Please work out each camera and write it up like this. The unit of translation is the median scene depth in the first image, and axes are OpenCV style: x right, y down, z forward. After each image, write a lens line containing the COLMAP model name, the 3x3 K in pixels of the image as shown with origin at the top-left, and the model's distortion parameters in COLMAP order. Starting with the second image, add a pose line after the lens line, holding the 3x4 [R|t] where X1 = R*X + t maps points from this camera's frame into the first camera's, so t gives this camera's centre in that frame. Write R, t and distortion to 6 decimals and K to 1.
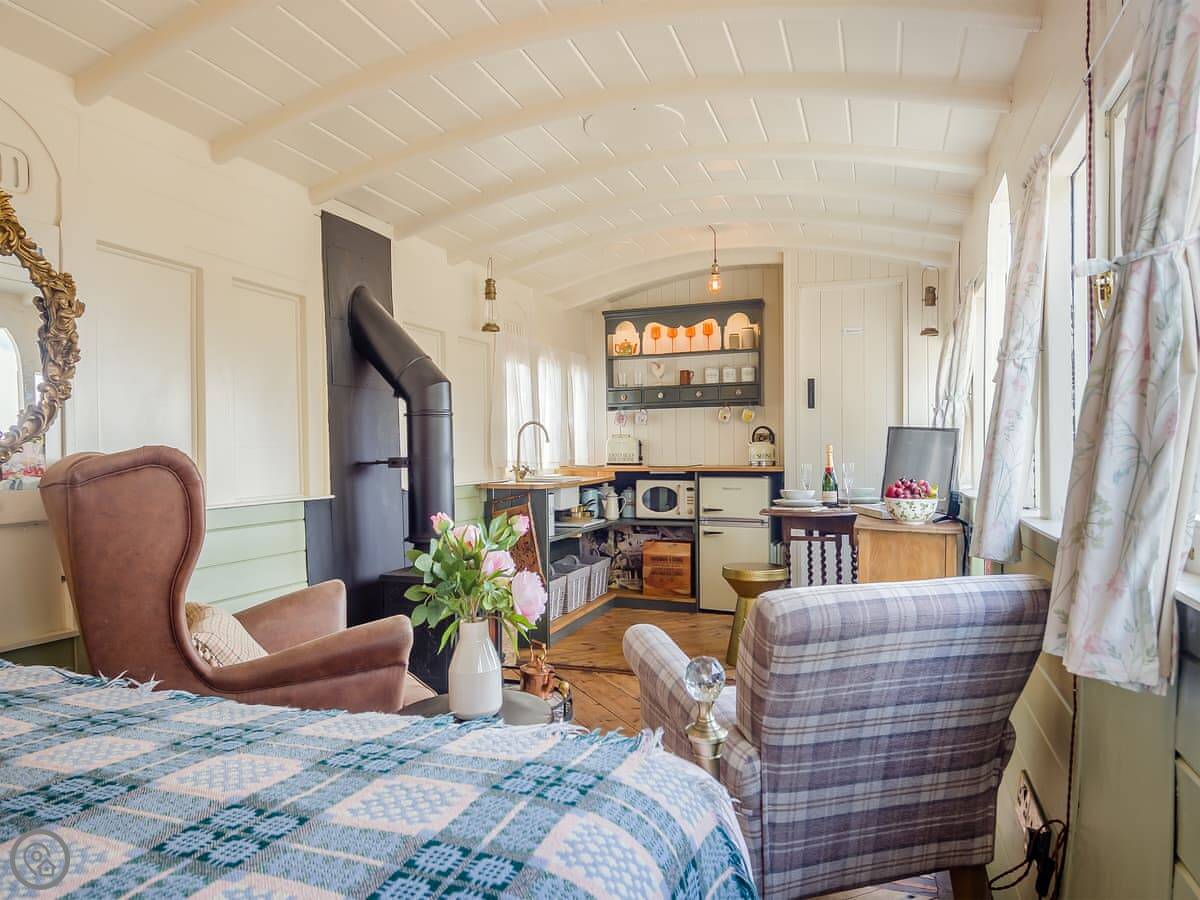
lens RADIAL K [[611.2, 0, 629.1], [0, 611.2, 434.2], [0, 0, 1]] dist [0.000116, -0.000332]
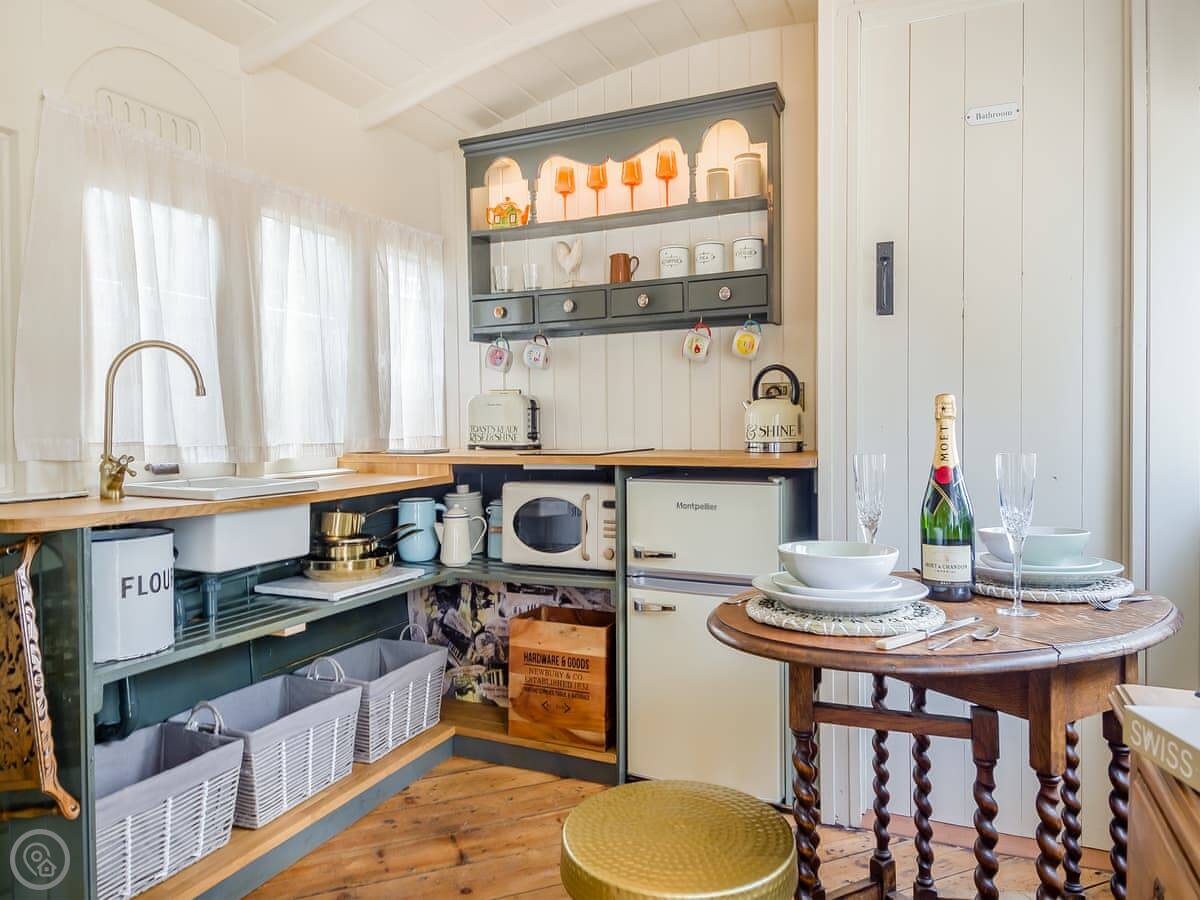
lens RADIAL K [[731.4, 0, 631.4], [0, 731.4, 427.3], [0, 0, 1]] dist [-0.000262, -0.000684]
pose [[0.999247, -0.000822, -0.038789, 0.128253], [0.001975, 0.999557, 0.029688, 0.016039], [0.038748, -0.029743, 0.998806, 0.436945]]
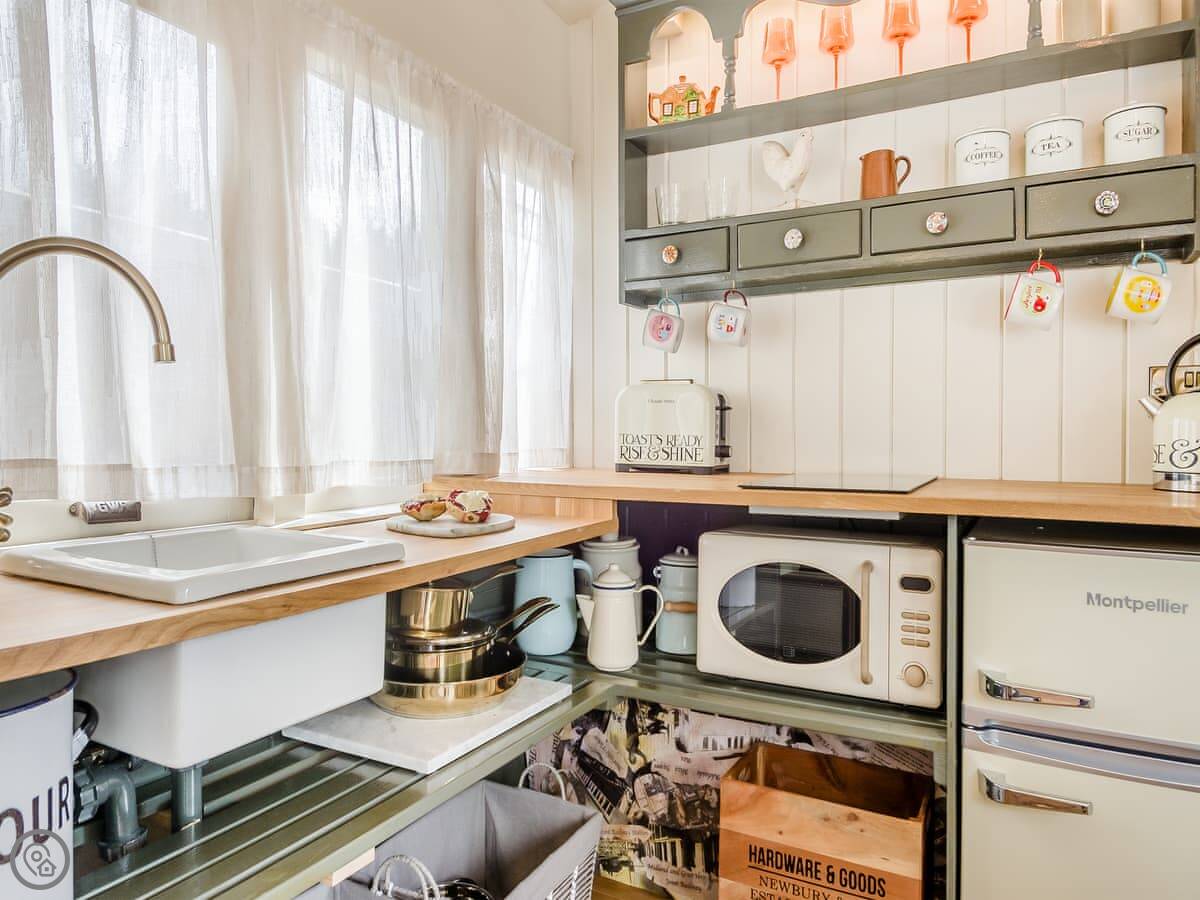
lens RADIAL K [[784.1, 0, 625.0], [0, 784.1, 435.0], [0, 0, 1]] dist [-0.000300, -0.004906]
pose [[0.990461, 0.012481, -0.137225, 0.025282], [-0.008872, 0.999599, 0.026882, 0.021992], [0.137506, -0.025408, 0.990175, 0.637150]]
